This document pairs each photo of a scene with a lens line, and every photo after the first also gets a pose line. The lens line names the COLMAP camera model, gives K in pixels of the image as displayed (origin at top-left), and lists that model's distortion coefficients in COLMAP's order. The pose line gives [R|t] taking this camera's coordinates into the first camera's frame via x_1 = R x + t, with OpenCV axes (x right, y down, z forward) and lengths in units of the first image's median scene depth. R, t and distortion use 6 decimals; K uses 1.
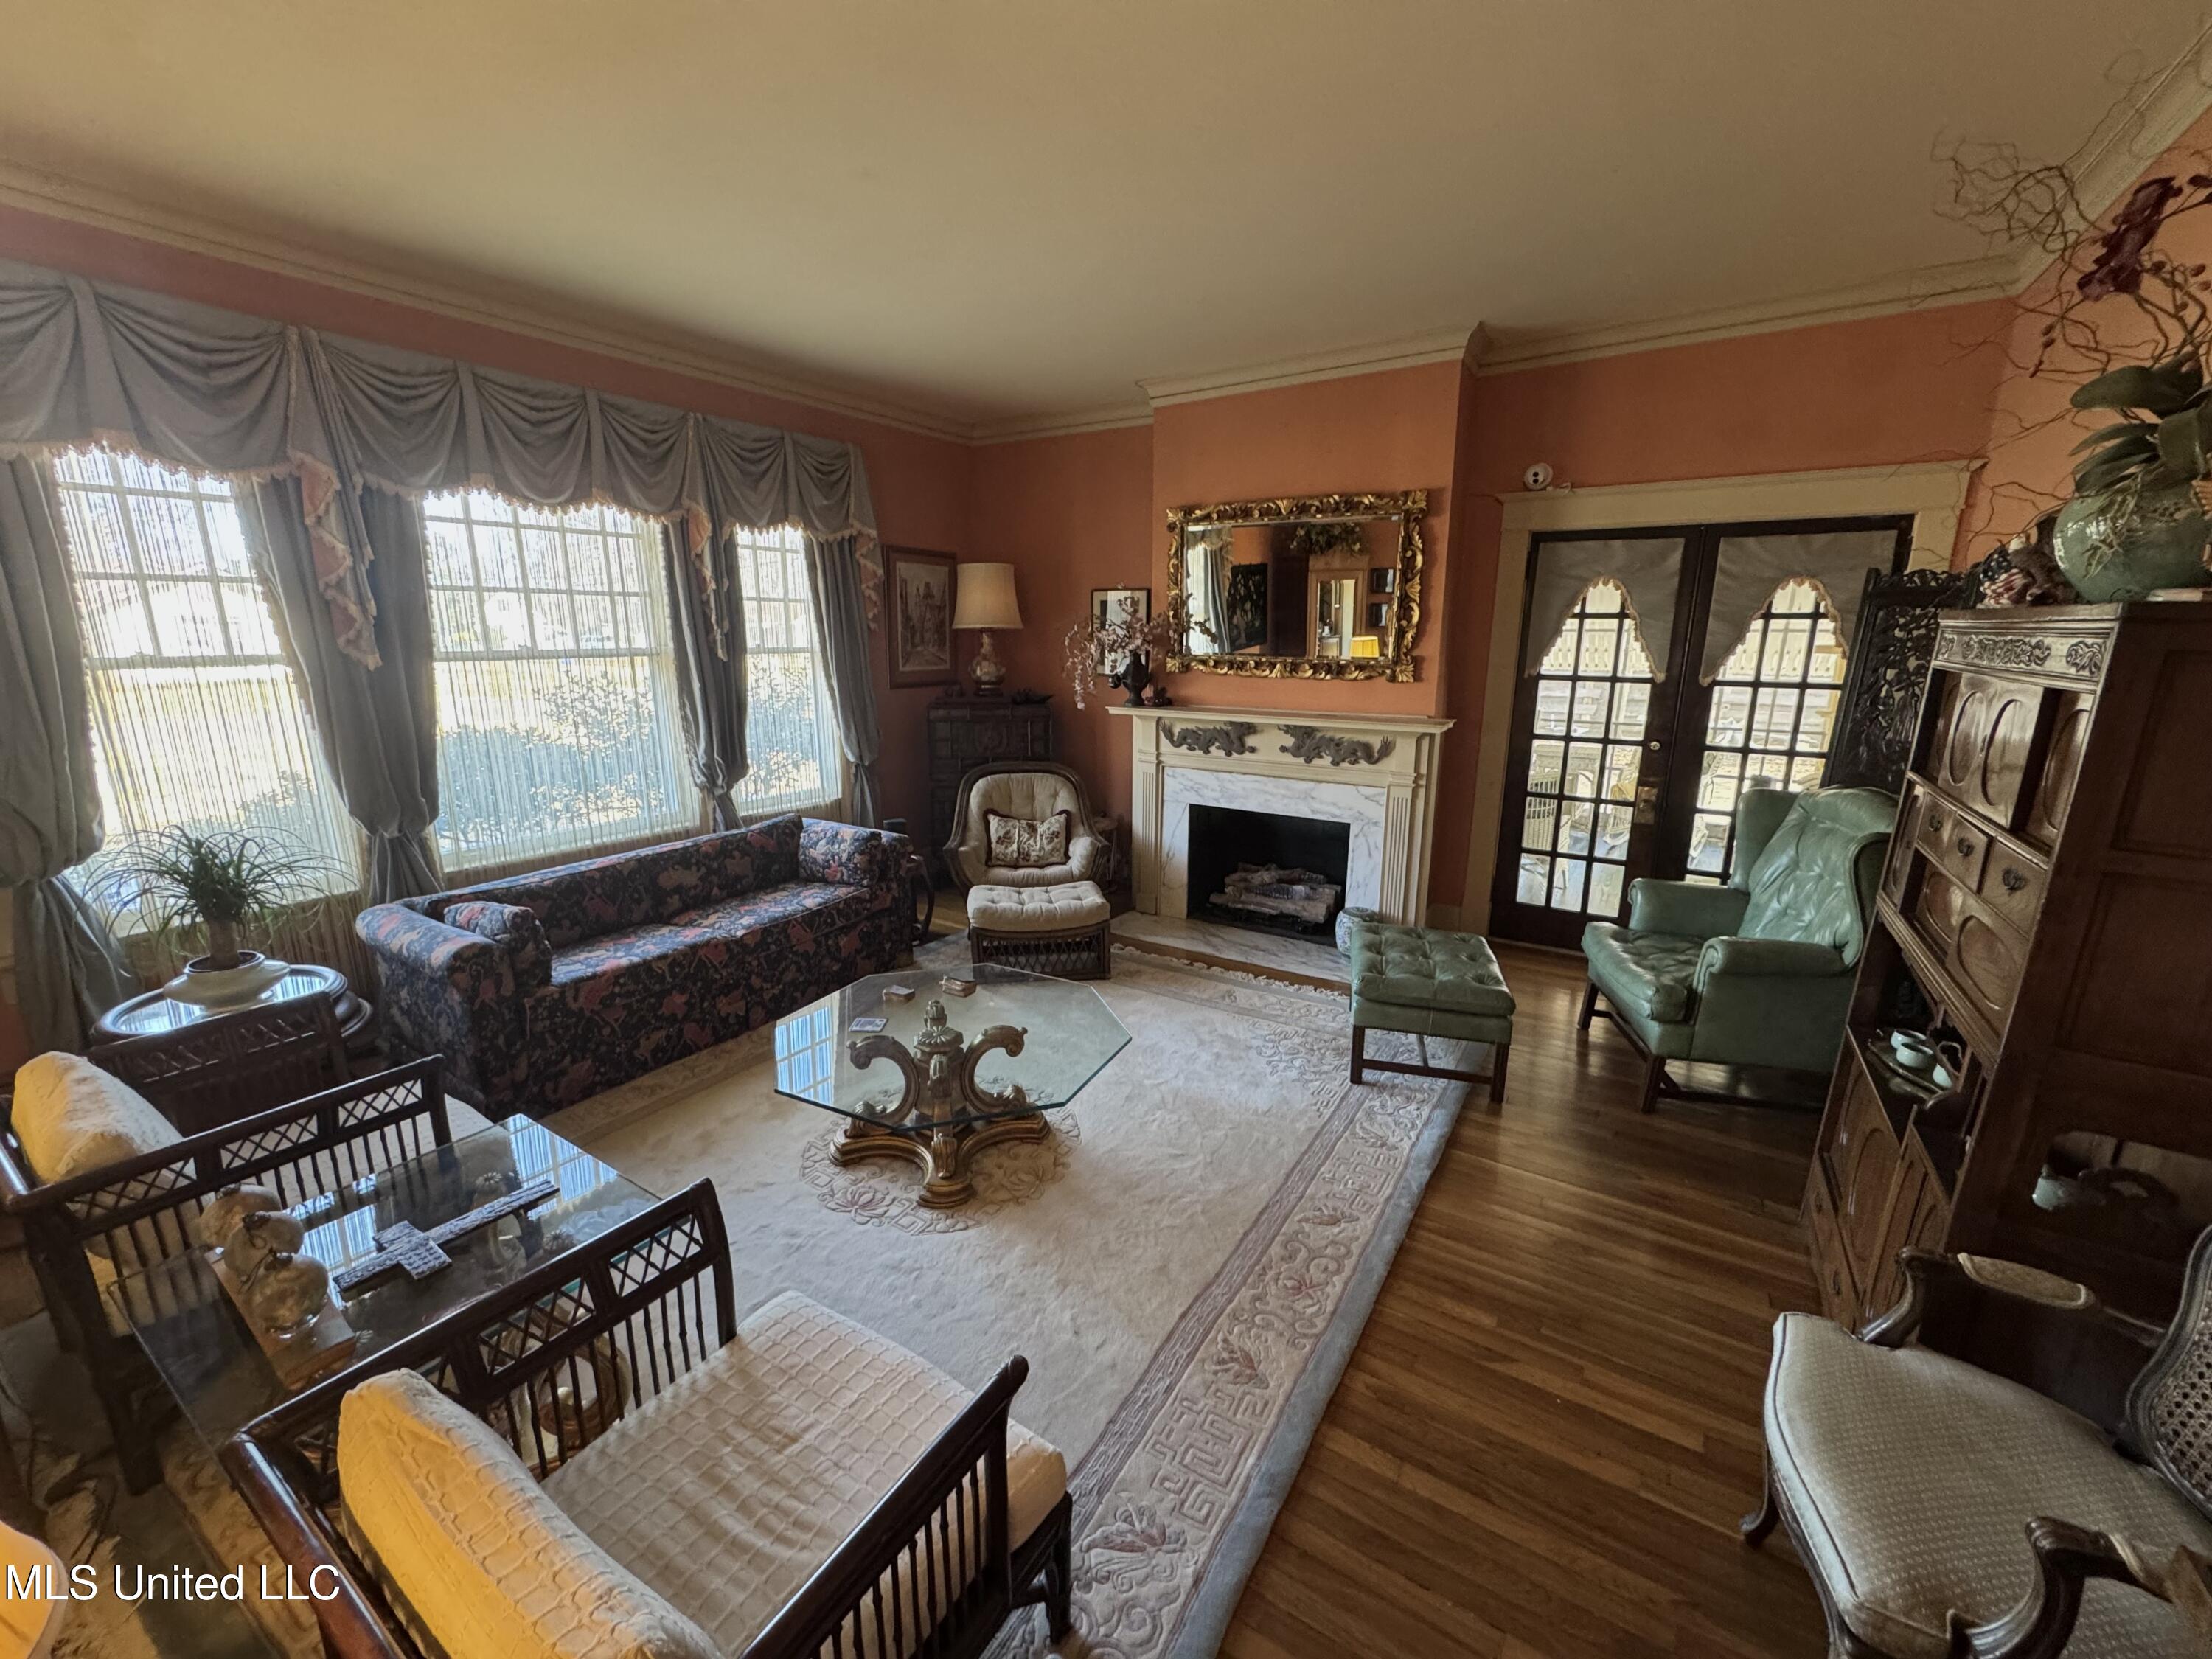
lens RADIAL K [[883.4, 0, 1105.7], [0, 883.4, 831.2], [0, 0, 1]] dist [-0.005521, 0.000897]
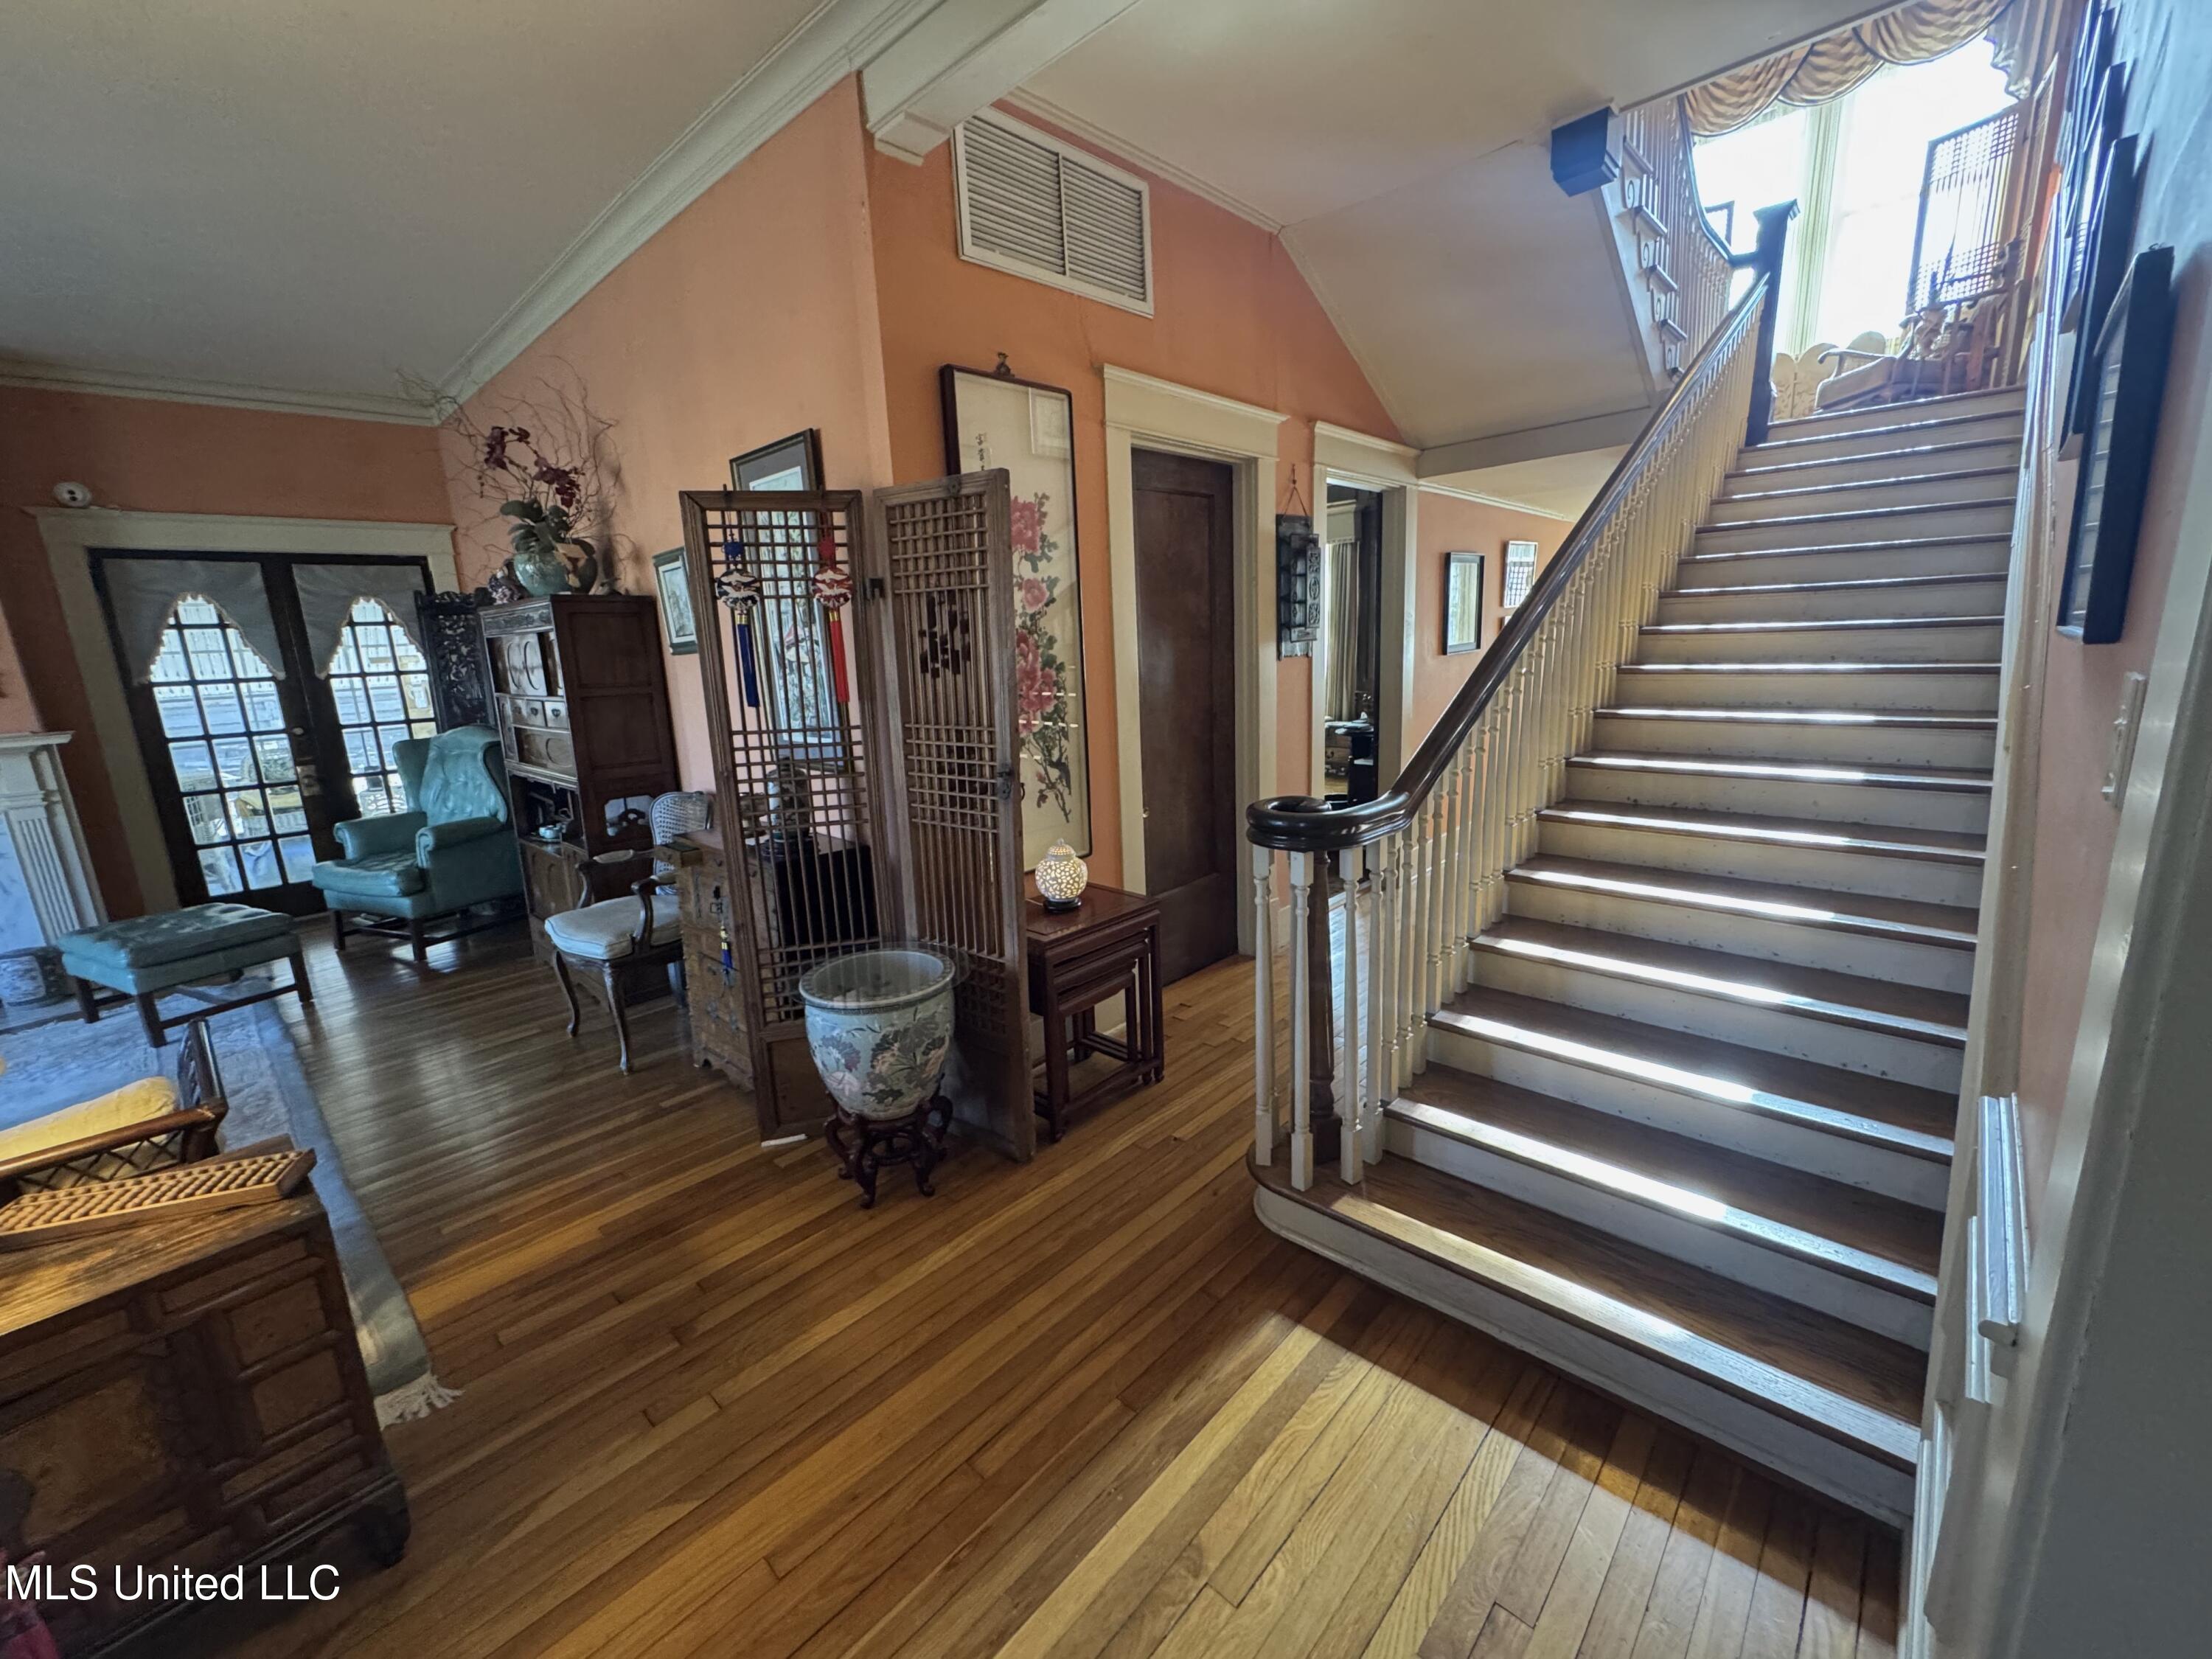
lens RADIAL K [[883.4, 0, 1102.6], [0, 883.4, 824.9], [0, 0, 1]] dist [-0.005521, 0.000897]
pose [[0.186164, -0.218822, 0.957841, -0.410882], [0.264304, 0.950101, 0.165685, 0.133937], [-0.946301, 0.222317, 0.234710, -0.351594]]
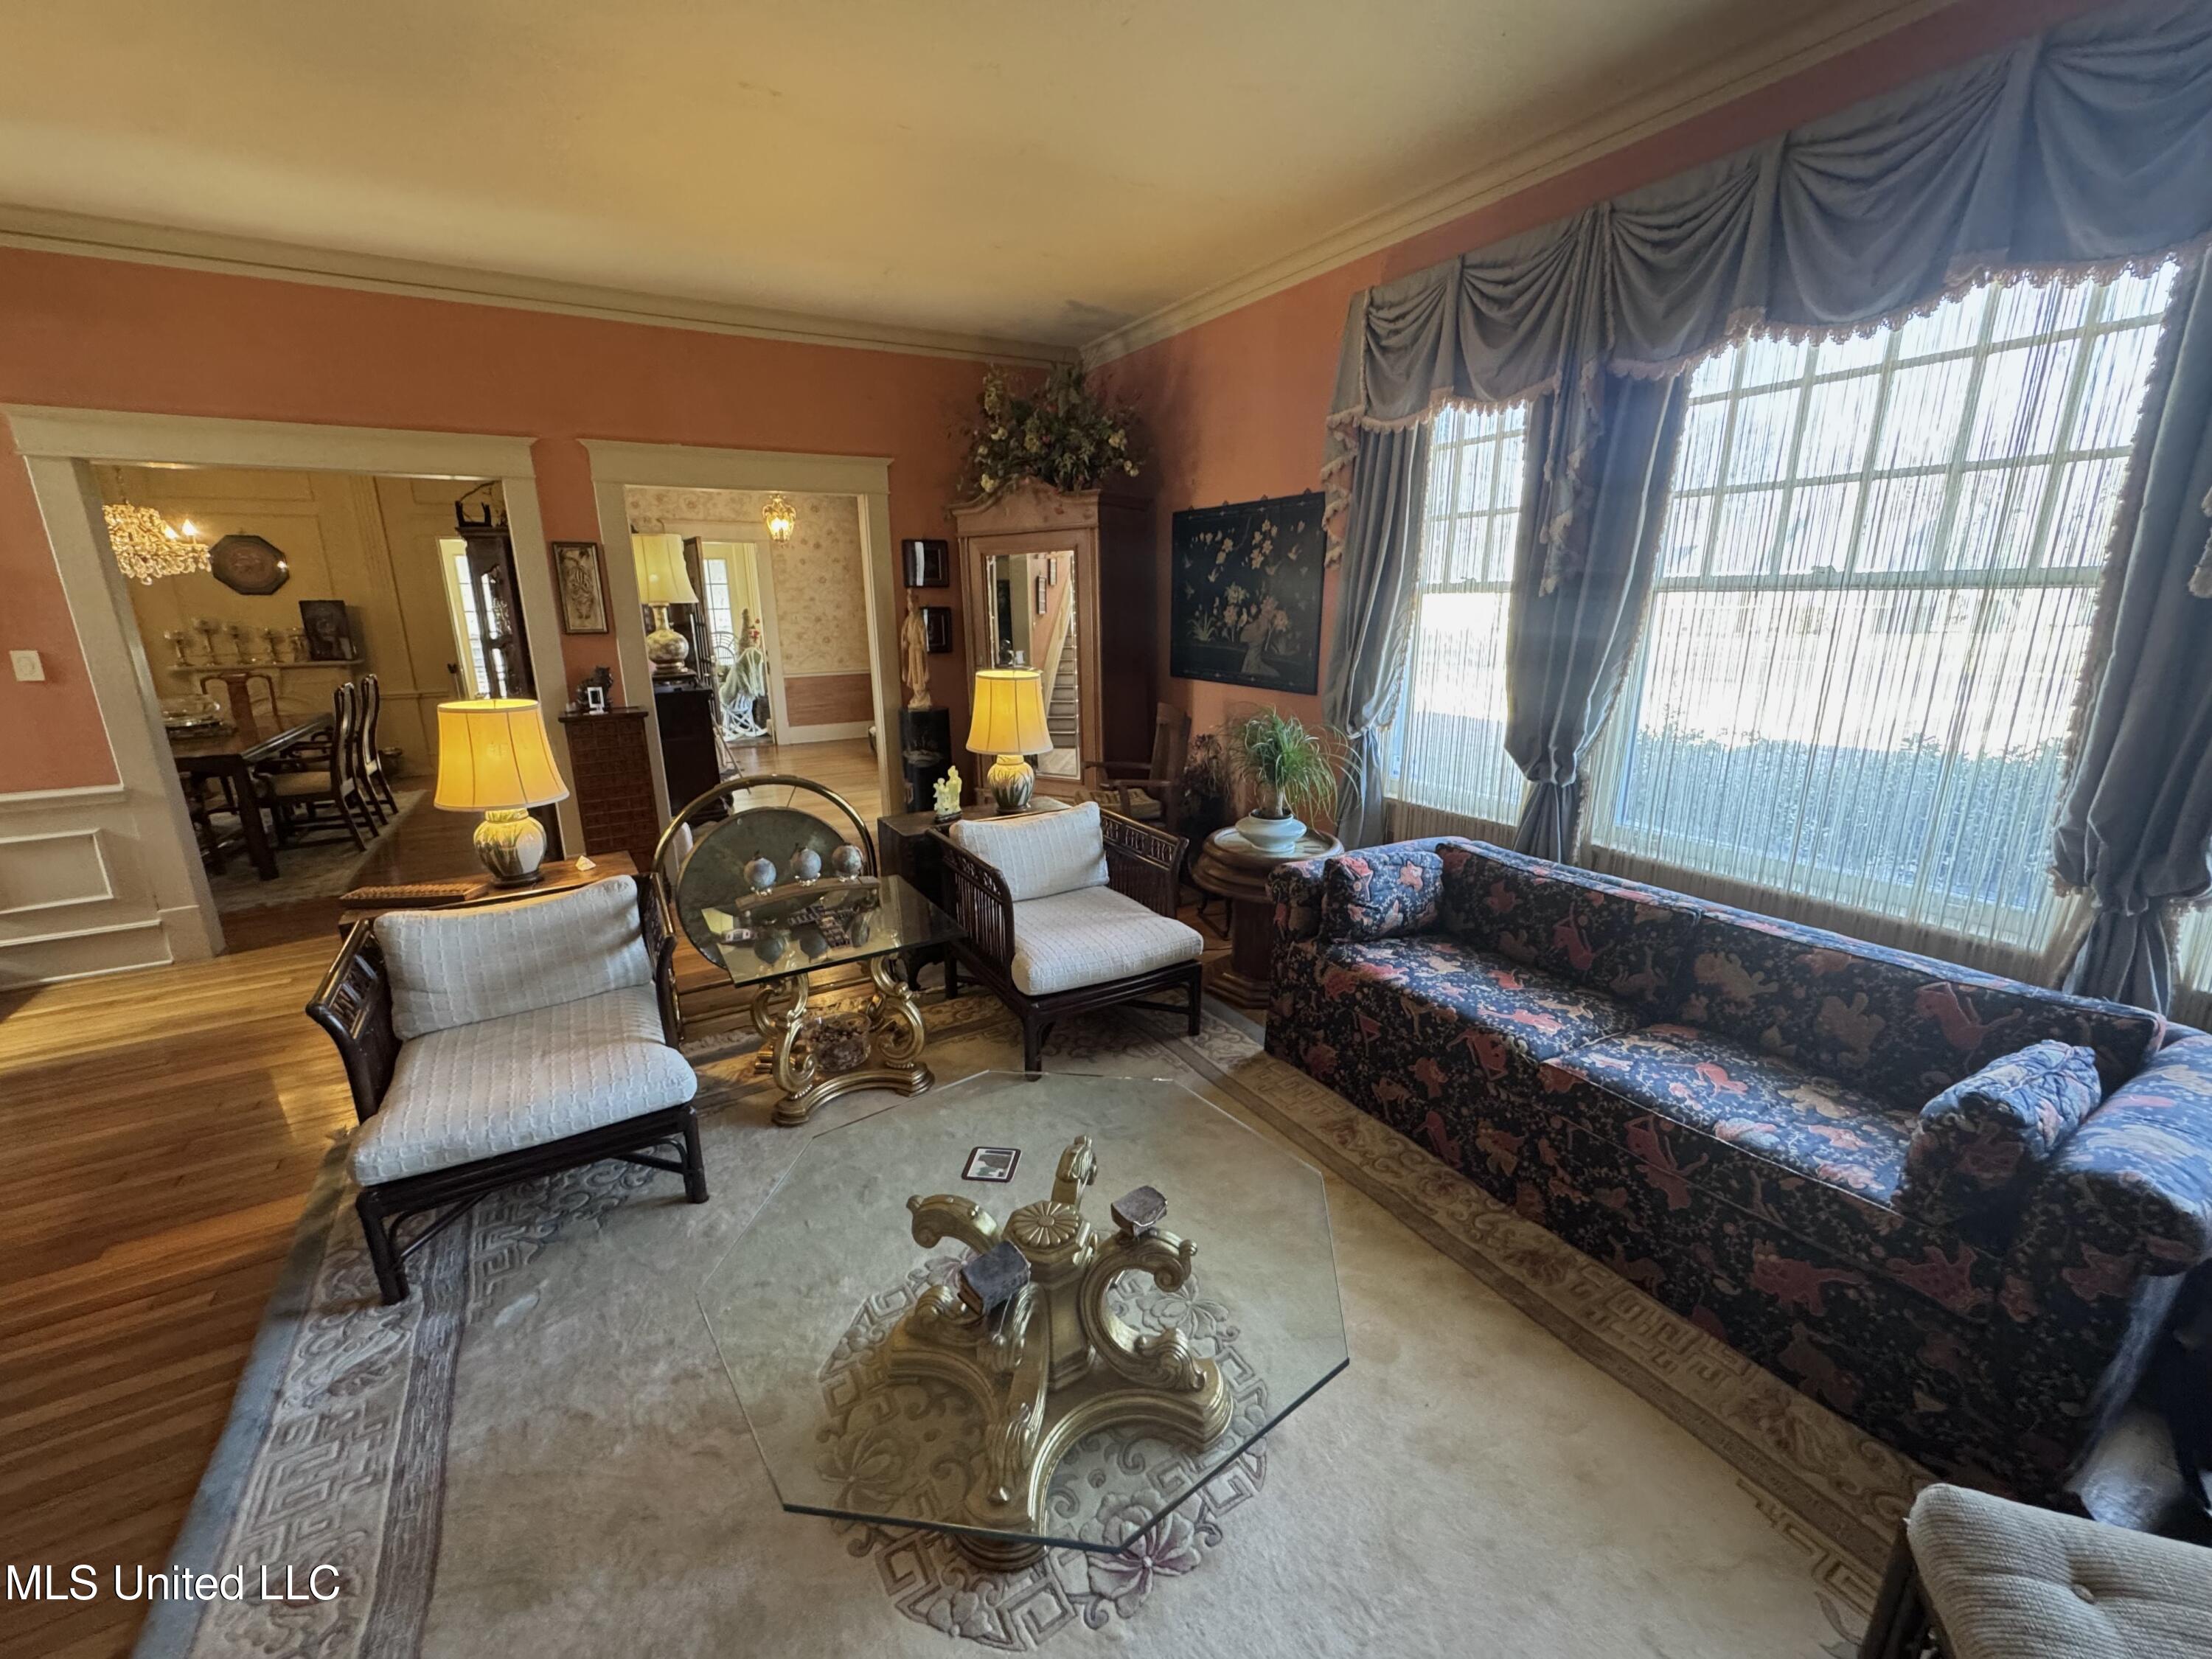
lens RADIAL K [[883.4, 0, 1098.4], [0, 883.4, 830.9], [0, 0, 1]] dist [-0.005521, 0.000897]
pose [[-0.450514, 0.232380, -0.861996, 0.180621], [-0.187754, 0.919276, 0.345949, -0.161840], [0.872803, 0.317698, -0.370516, 0.860624]]
